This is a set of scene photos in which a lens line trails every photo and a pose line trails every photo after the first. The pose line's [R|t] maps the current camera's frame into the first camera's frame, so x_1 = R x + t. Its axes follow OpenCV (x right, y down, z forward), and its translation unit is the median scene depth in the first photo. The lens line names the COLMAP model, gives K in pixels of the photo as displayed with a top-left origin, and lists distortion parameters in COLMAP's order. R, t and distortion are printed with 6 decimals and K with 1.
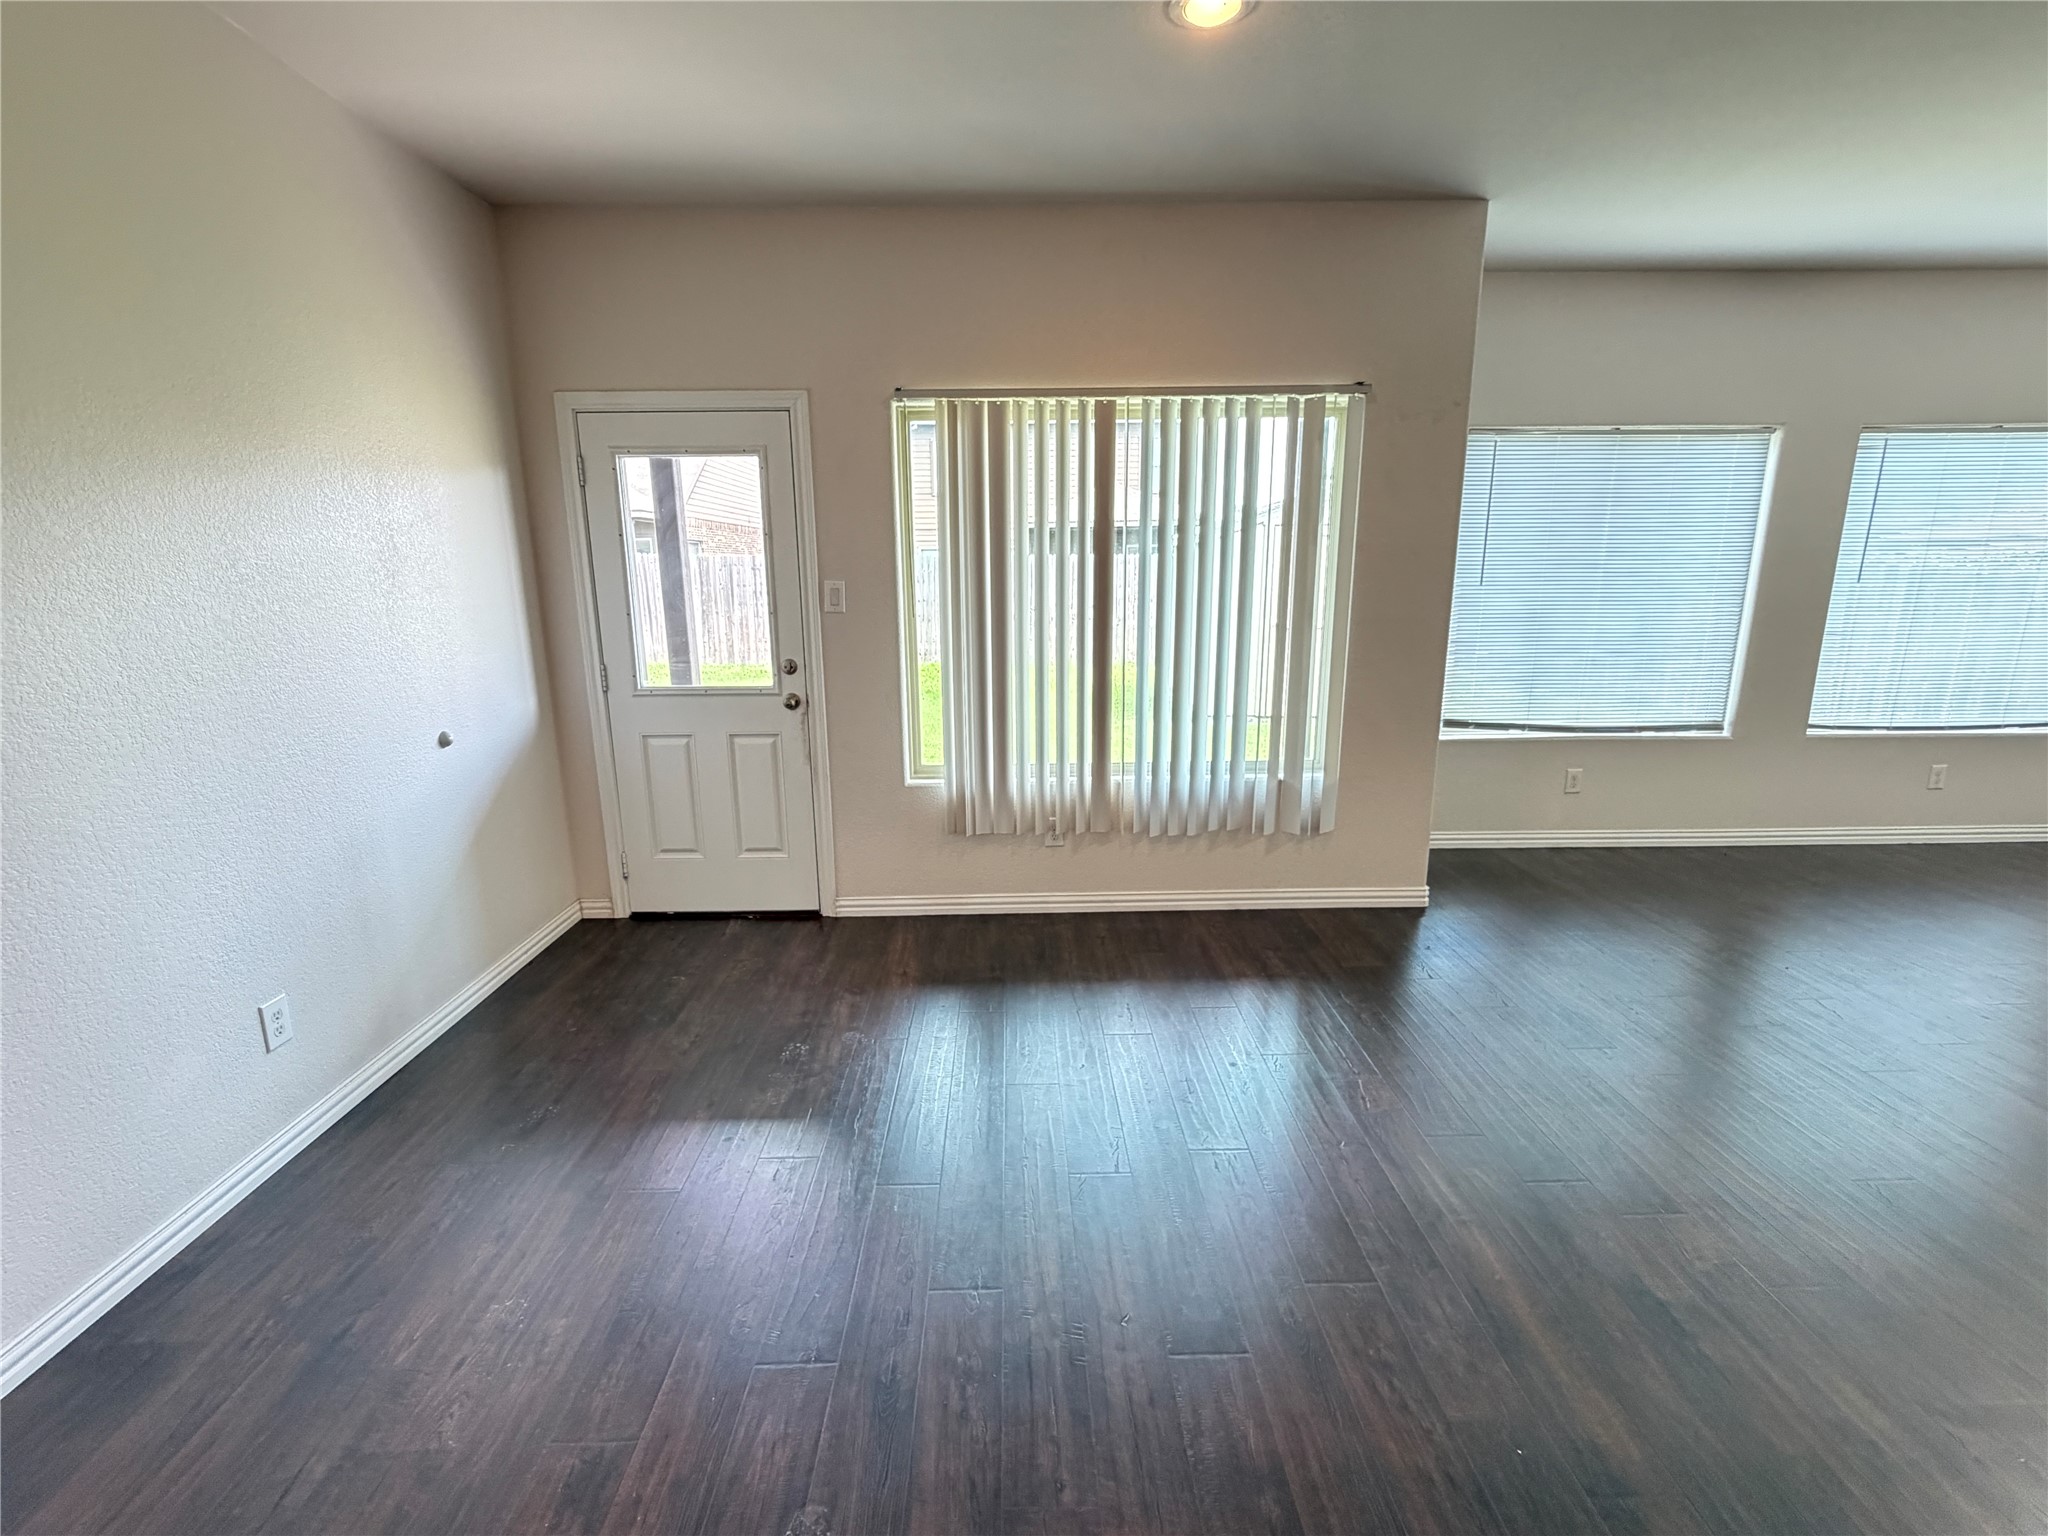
lens RADIAL K [[907.4, 0, 1014.6], [0, 907.4, 772.5], [0, 0, 1]] dist [-0.001214, 0.000271]
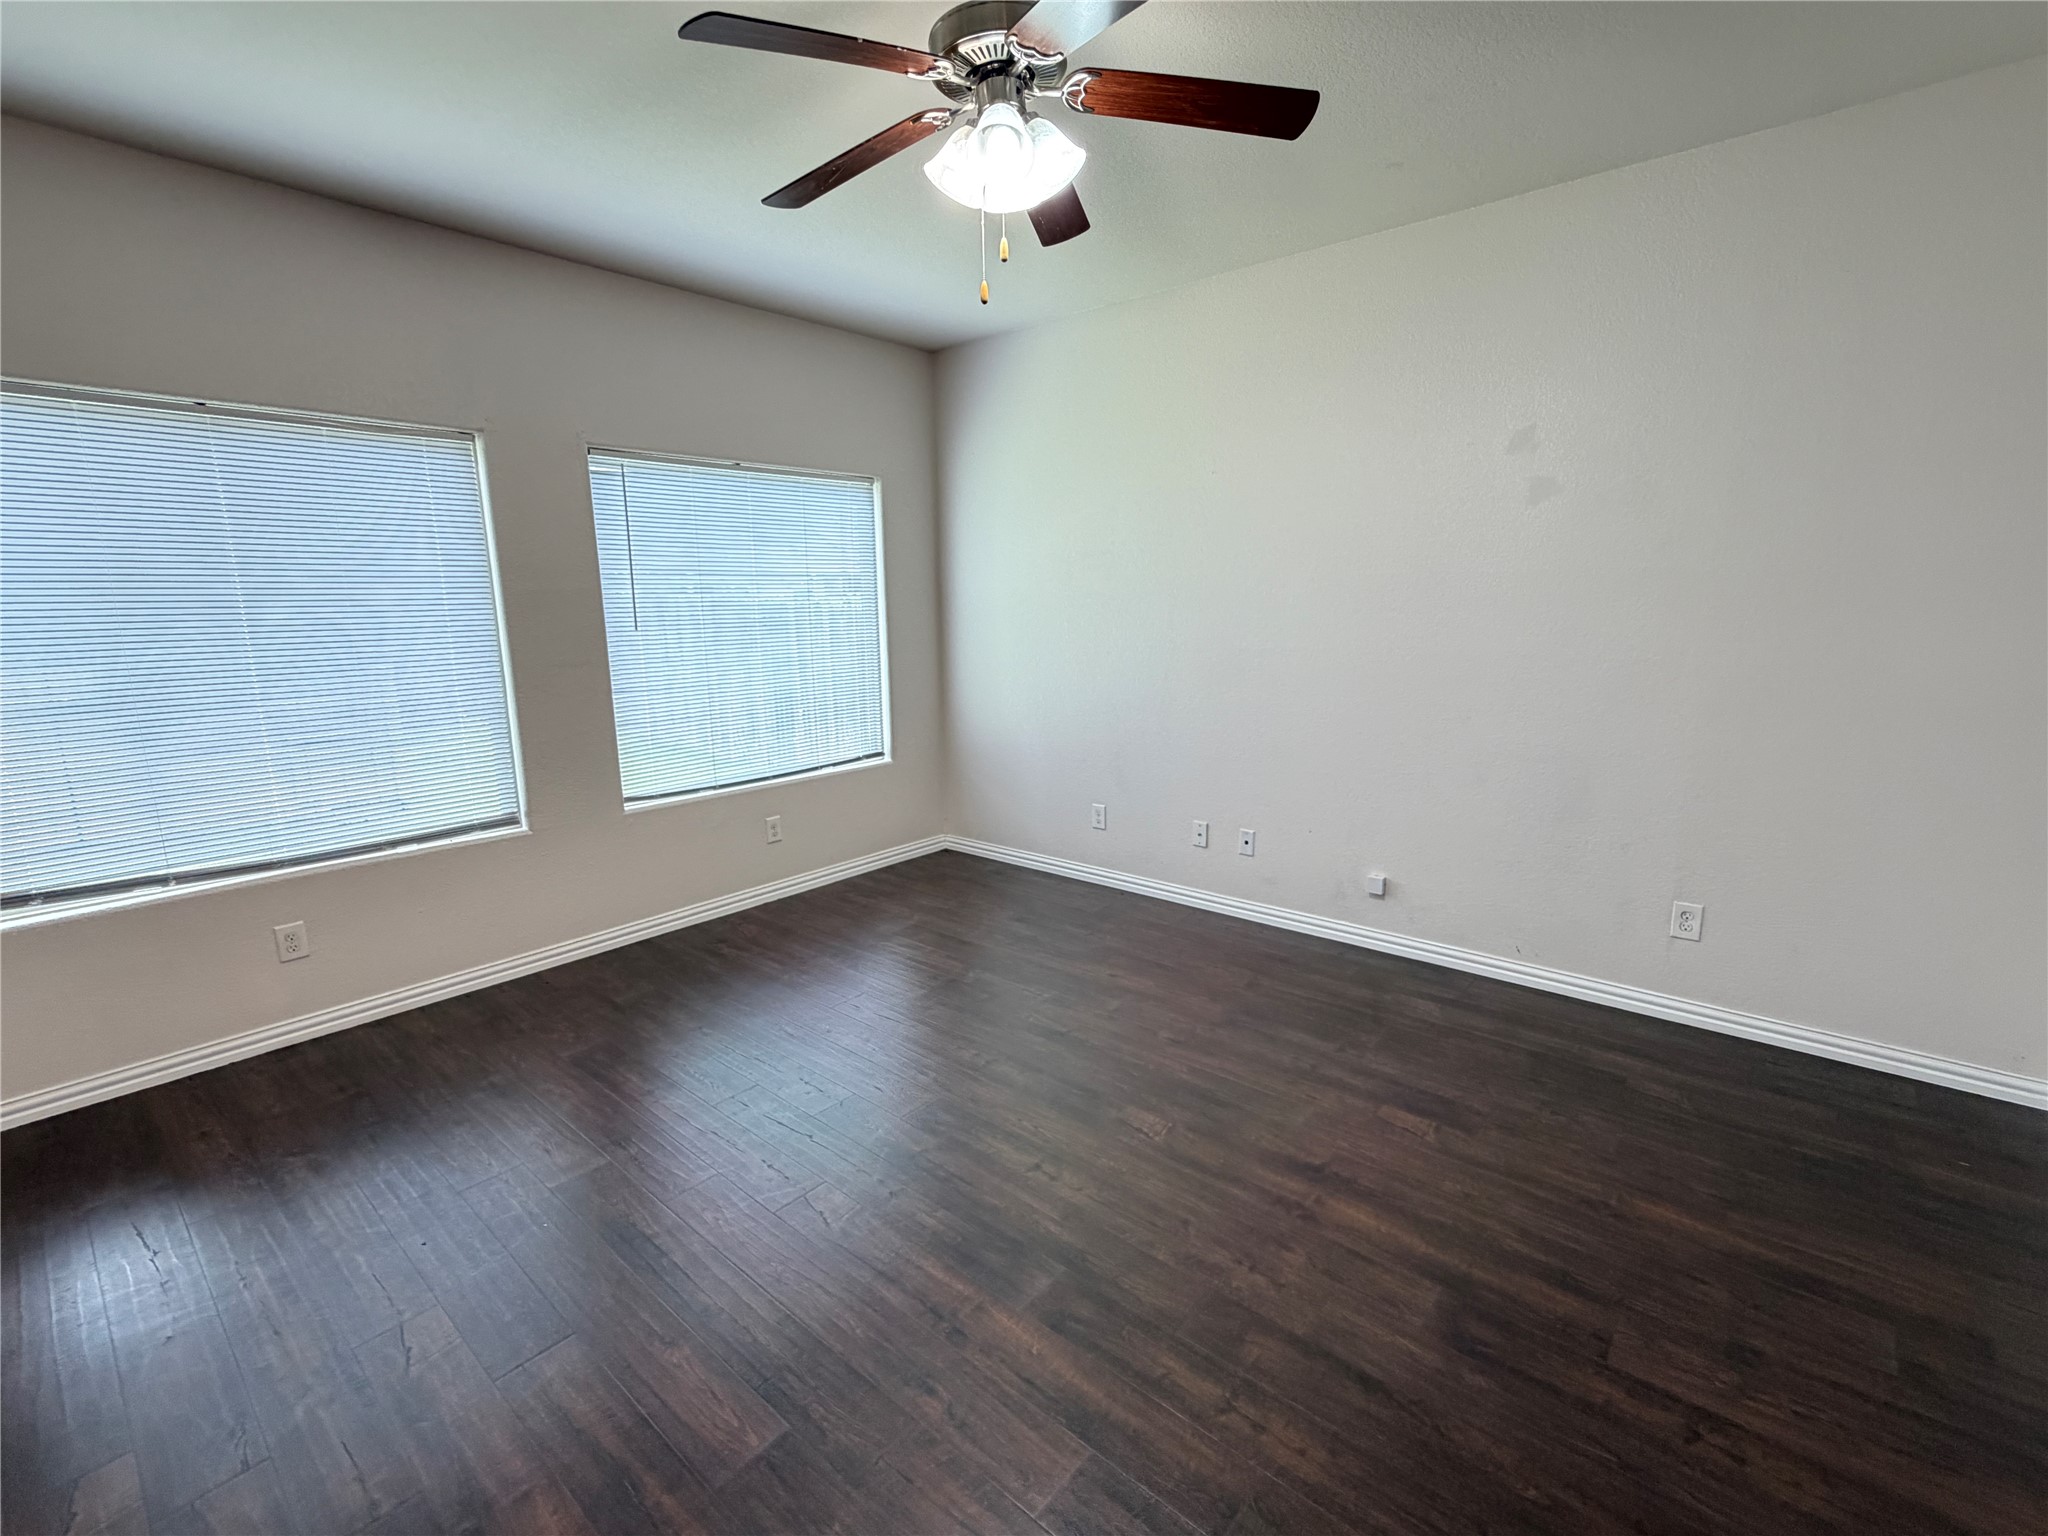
lens RADIAL K [[907.4, 0, 1023.2], [0, 907.4, 770.4], [0, 0, 1]] dist [-0.001214, 0.000271]
pose [[0.665203, -0.142578, 0.732923, 0.625941], [0.171542, 0.984525, 0.035832, -0.056317], [-0.726690, 0.101892, 0.679367, 0.196180]]
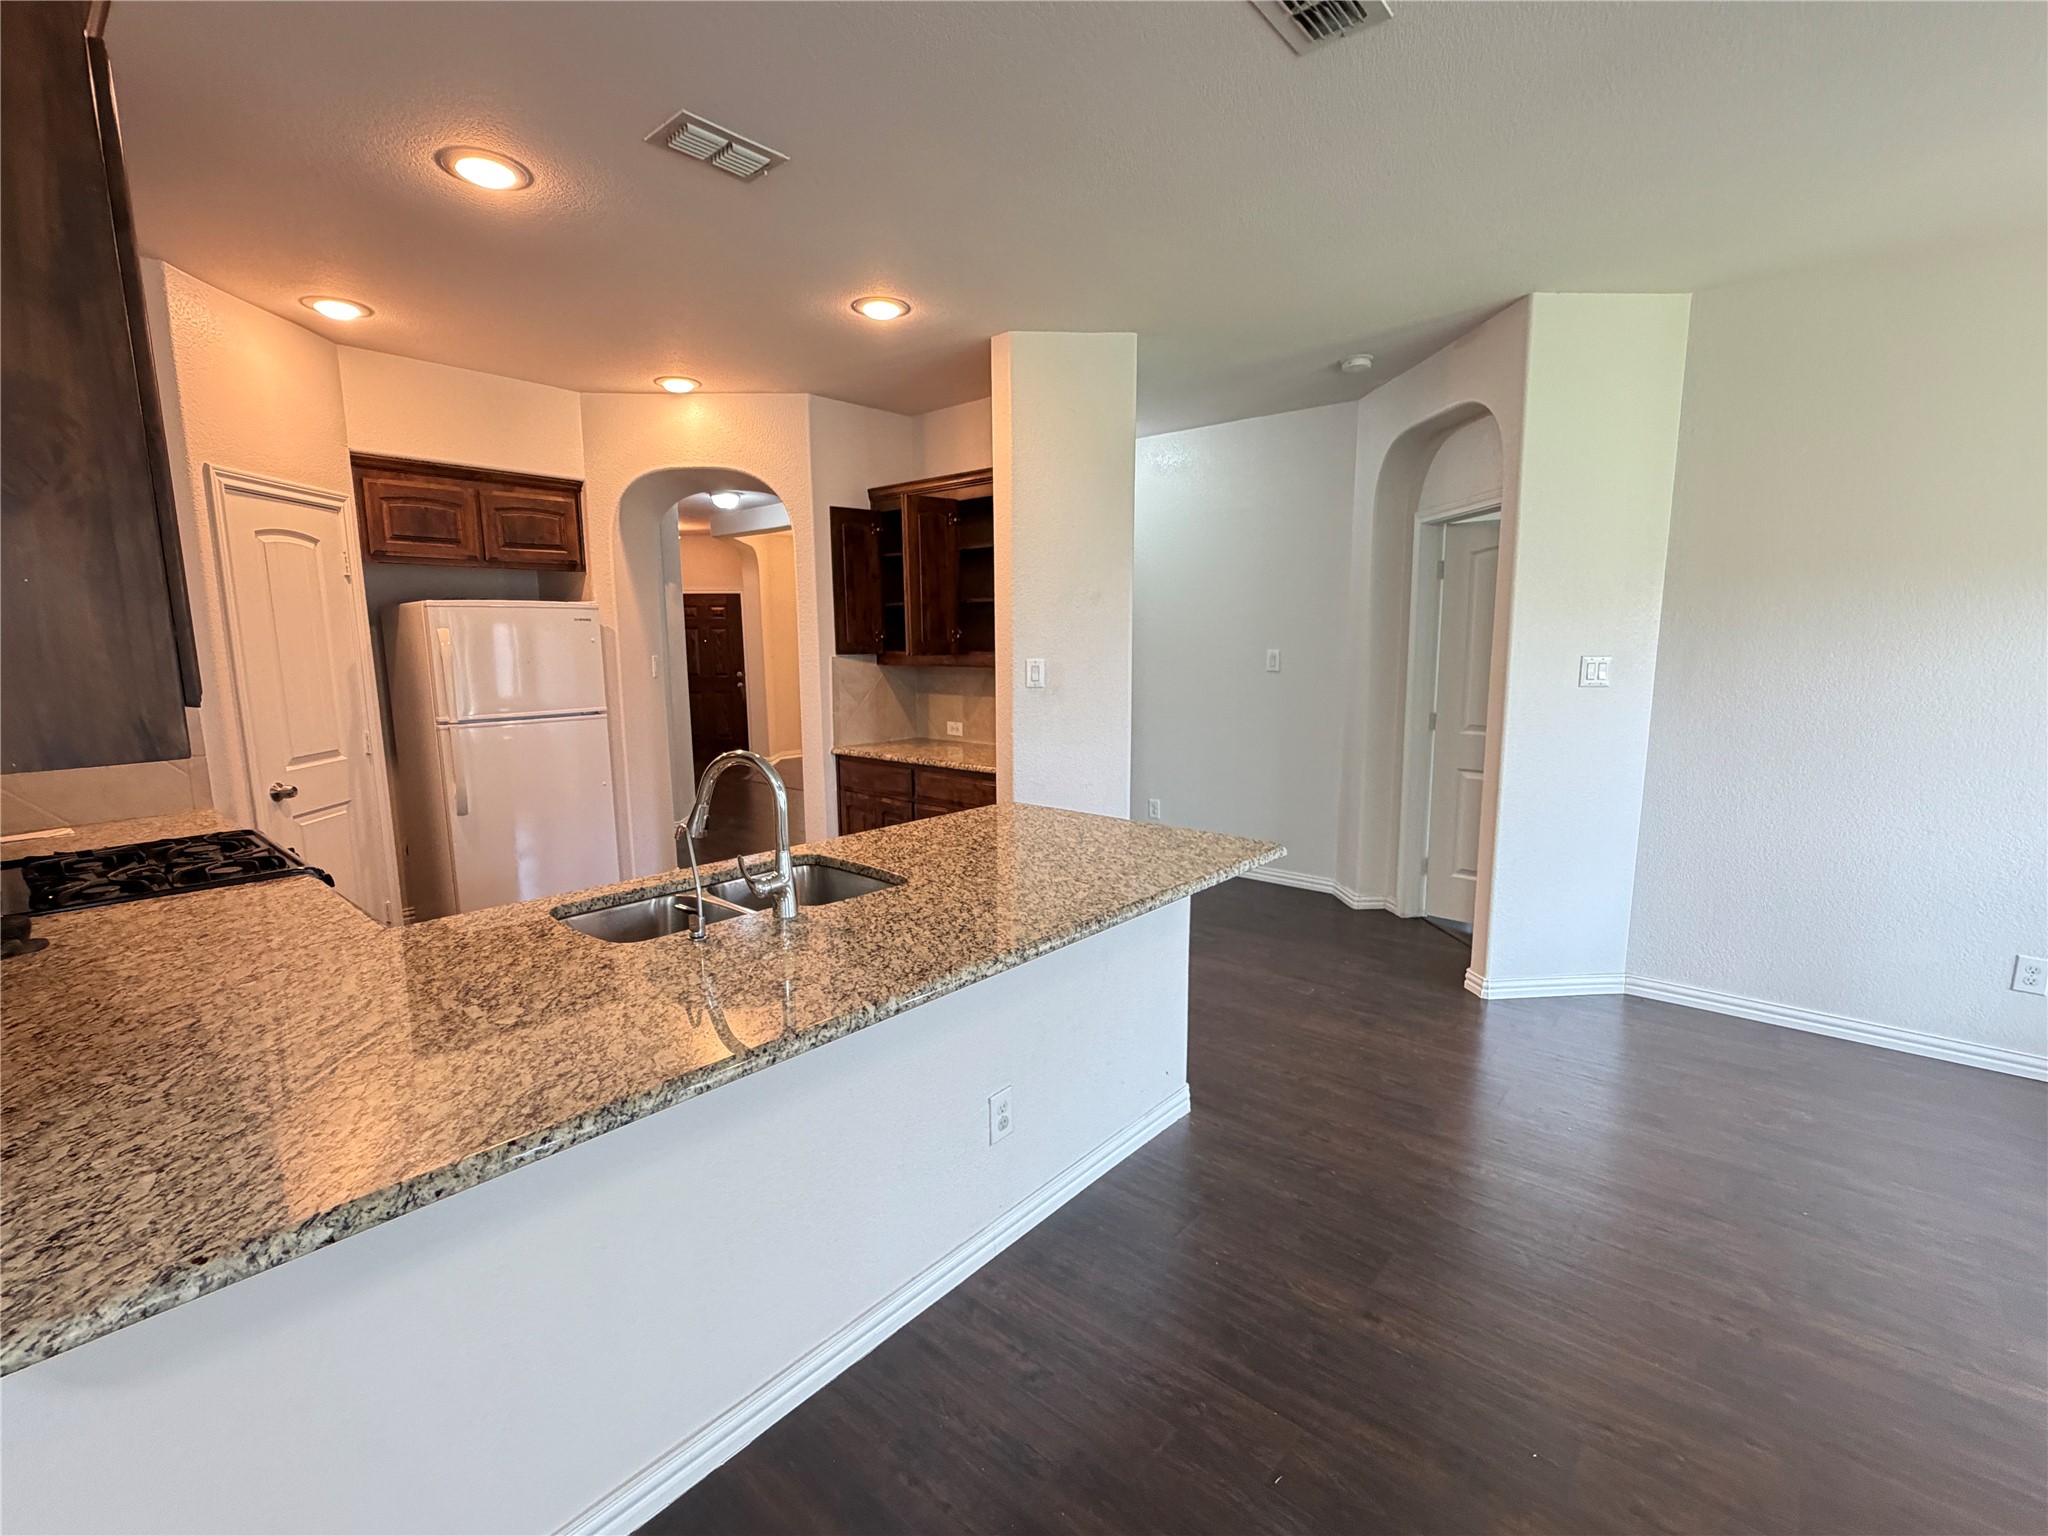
lens RADIAL K [[907.4, 0, 1026.5], [0, 907.4, 772.7], [0, 0, 1]] dist [-0.001214, 0.000271]
pose [[-0.663818, 0.123528, -0.737622, 0.681439], [-0.154331, 0.942413, 0.296713, -0.105614], [0.731798, 0.310802, -0.606527, 0.387061]]
